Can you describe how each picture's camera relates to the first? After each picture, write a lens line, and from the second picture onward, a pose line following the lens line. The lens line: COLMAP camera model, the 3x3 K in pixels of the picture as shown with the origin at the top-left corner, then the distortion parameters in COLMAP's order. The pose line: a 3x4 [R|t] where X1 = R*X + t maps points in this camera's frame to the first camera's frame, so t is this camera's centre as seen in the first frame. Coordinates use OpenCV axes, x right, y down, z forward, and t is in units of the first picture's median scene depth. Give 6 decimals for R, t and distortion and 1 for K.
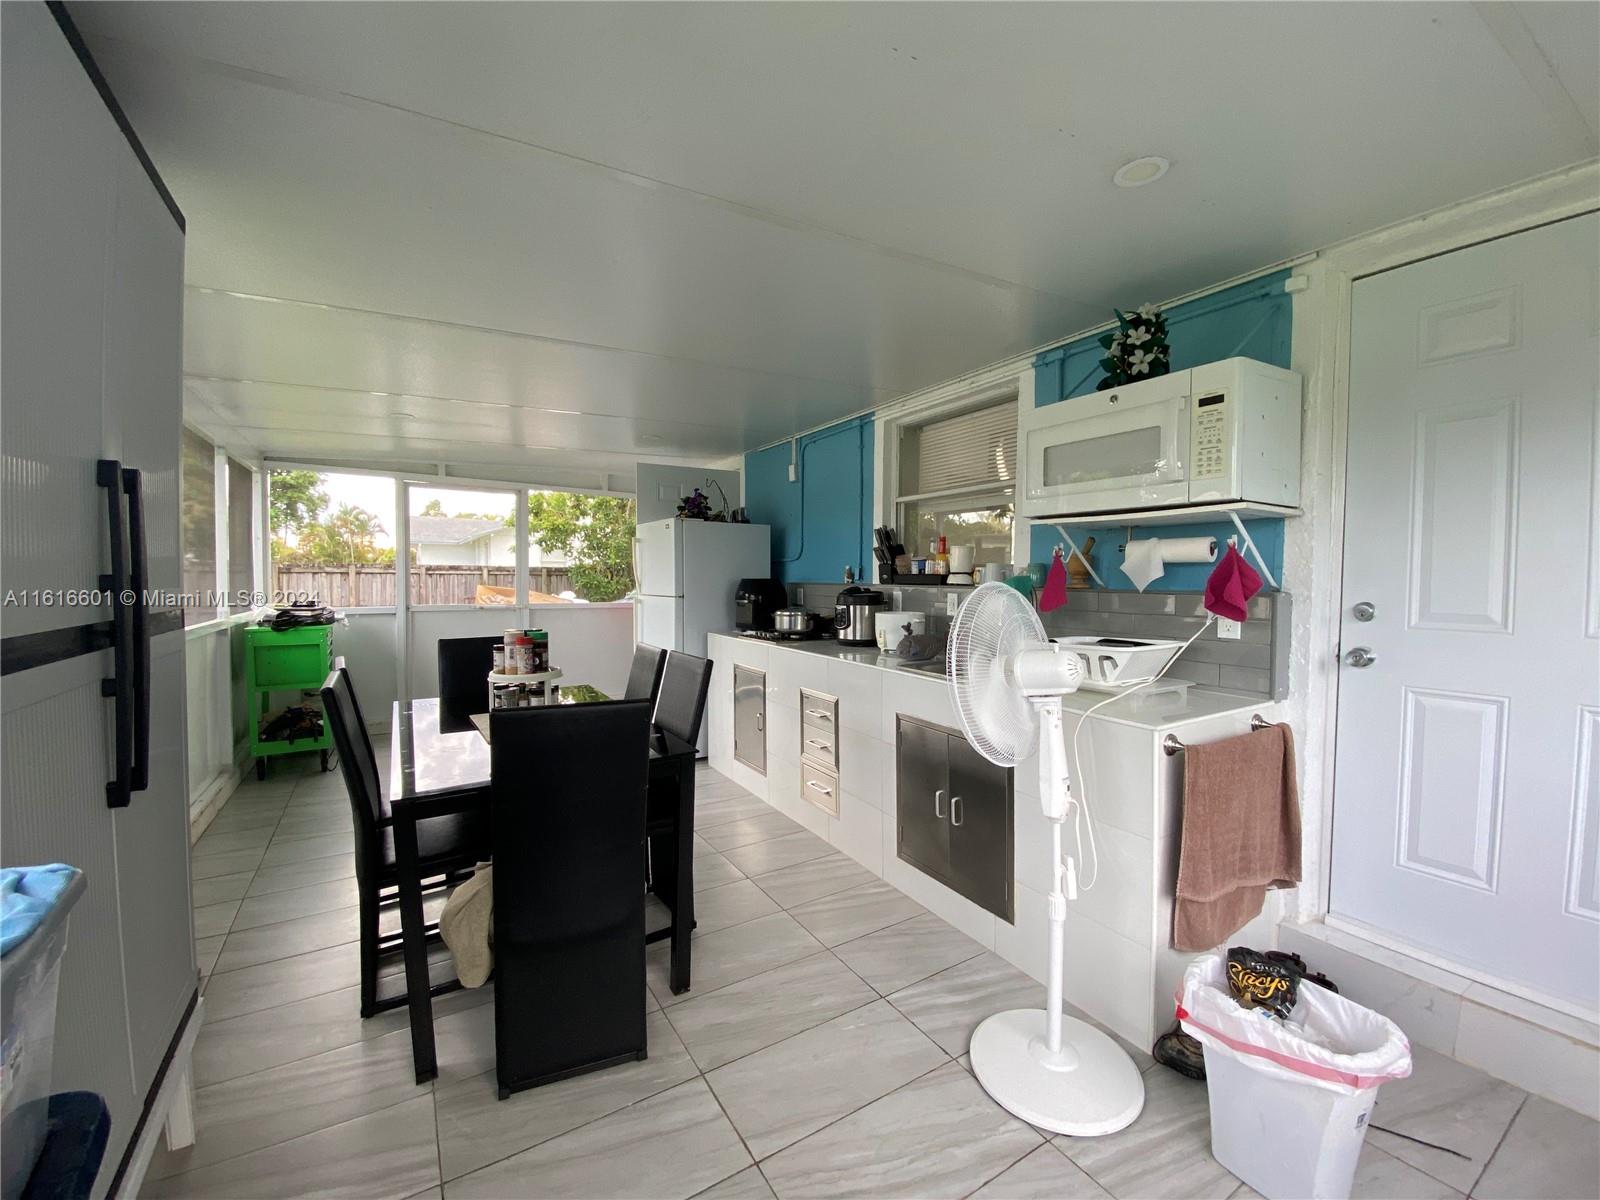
lens RADIAL K [[639.1, 0, 792.4], [0, 639.1, 603.3], [0, 0, 1]] dist [0.046234, -0.041263]
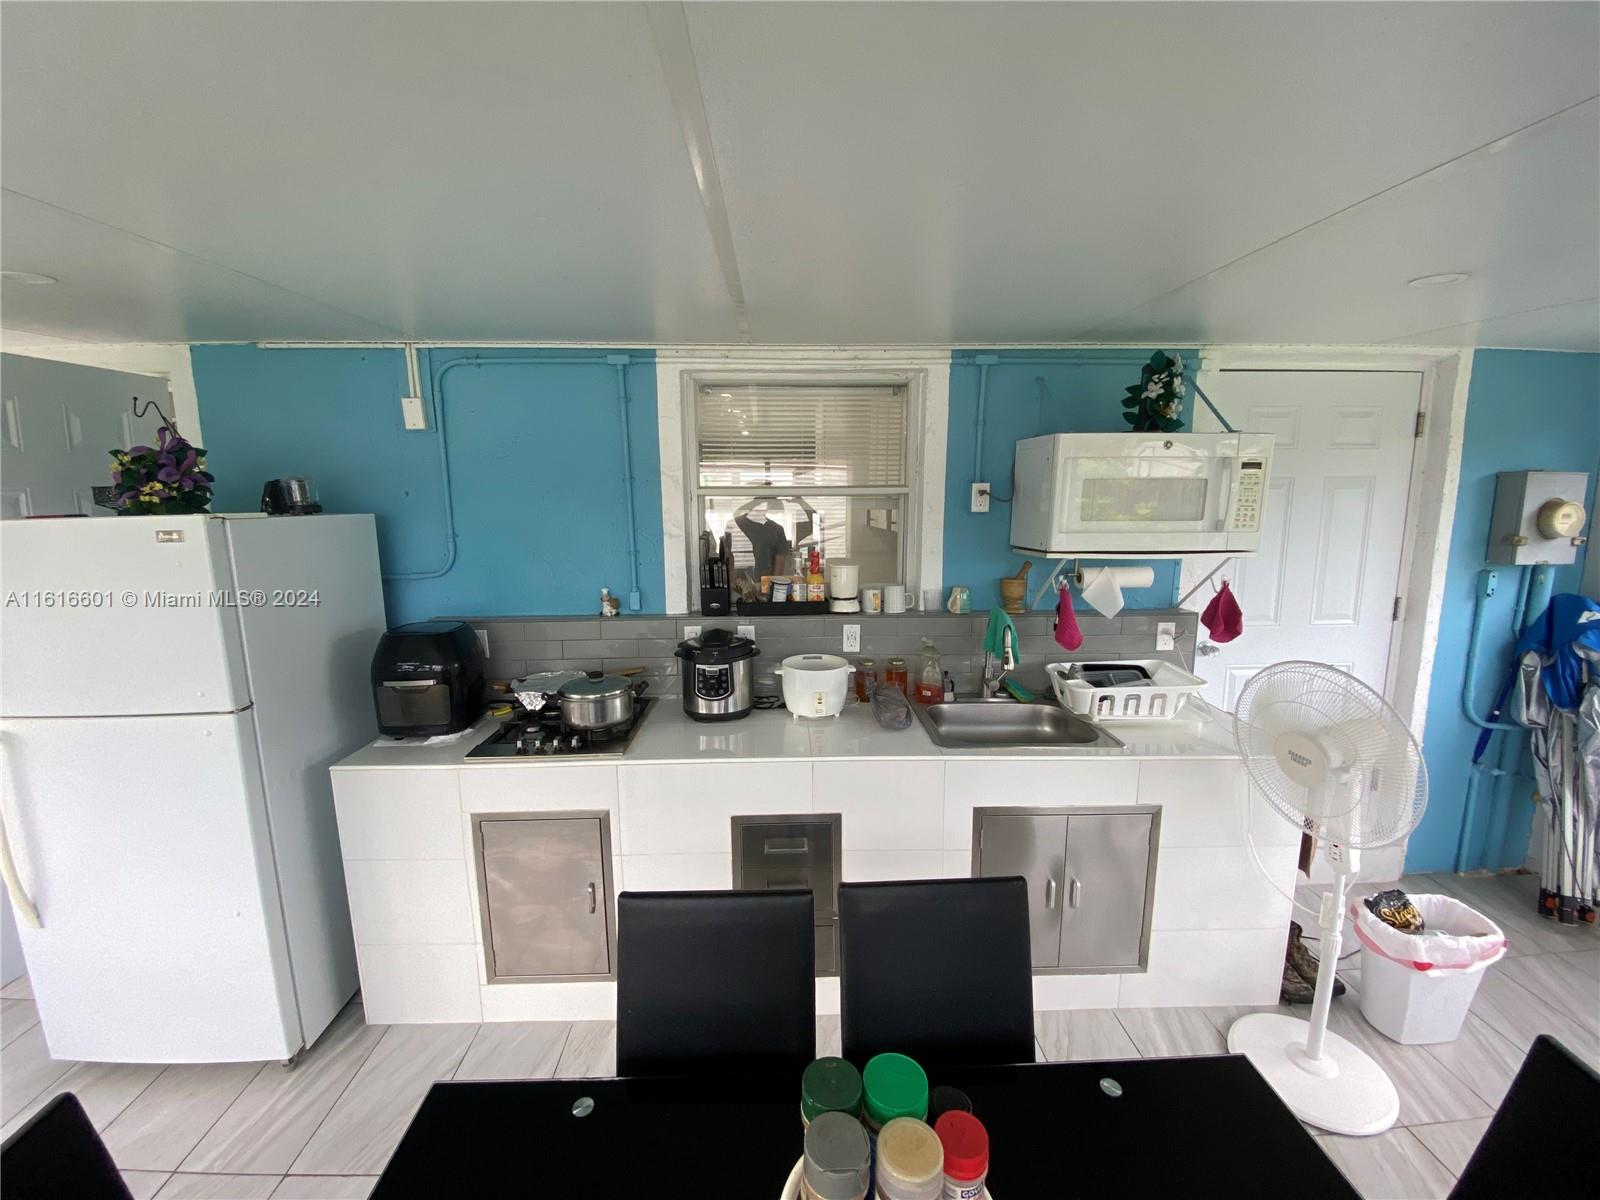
lens RADIAL K [[639.1, 0, 792.4], [0, 639.1, 603.3], [0, 0, 1]] dist [0.046234, -0.041263]
pose [[0.485995, -0.145180, 0.861819, -0.446459], [0.047065, 0.989023, 0.140068, -0.149298], [-0.872693, -0.027511, 0.487493, 0.635056]]
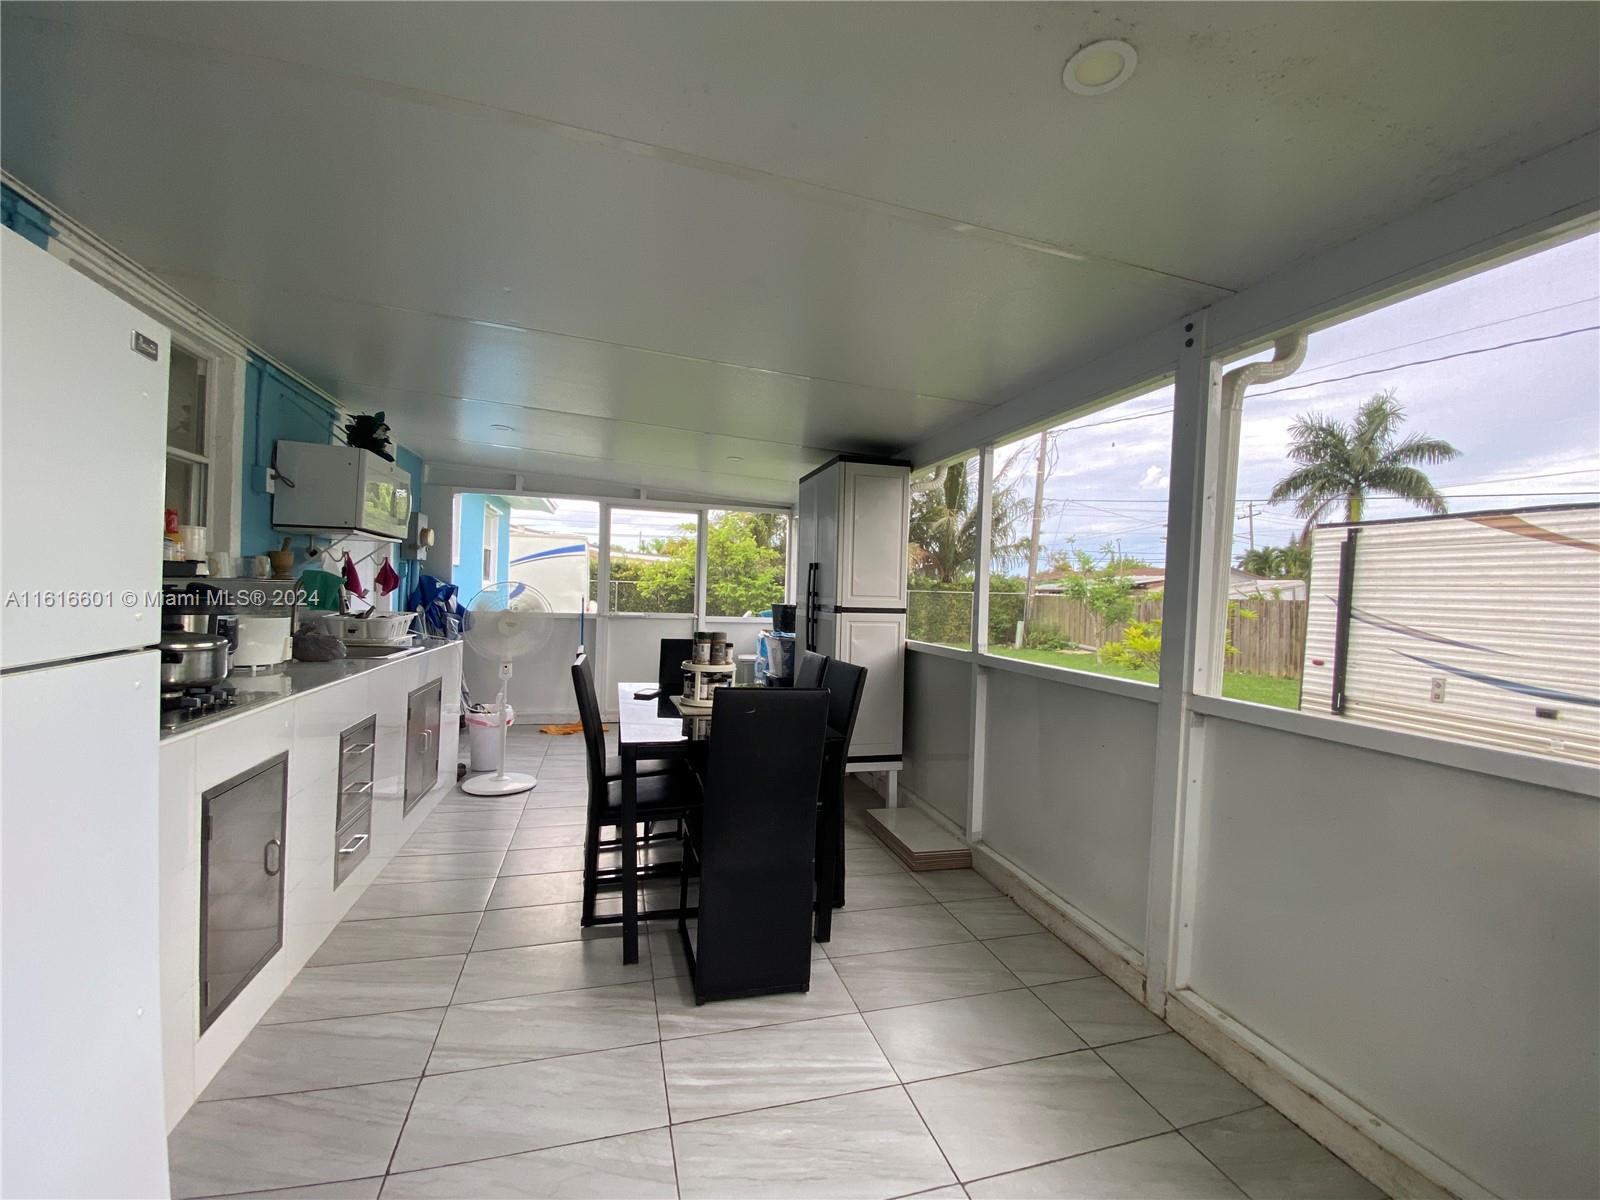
lens RADIAL K [[639.1, 0, 792.4], [0, 639.1, 603.3], [0, 0, 1]] dist [0.046234, -0.041263]
pose [[-0.965437, -0.041531, 0.257306, -0.619125], [-0.026137, 0.997674, 0.062963, -0.060651], [-0.259322, 0.054062, -0.964277, 1.511528]]
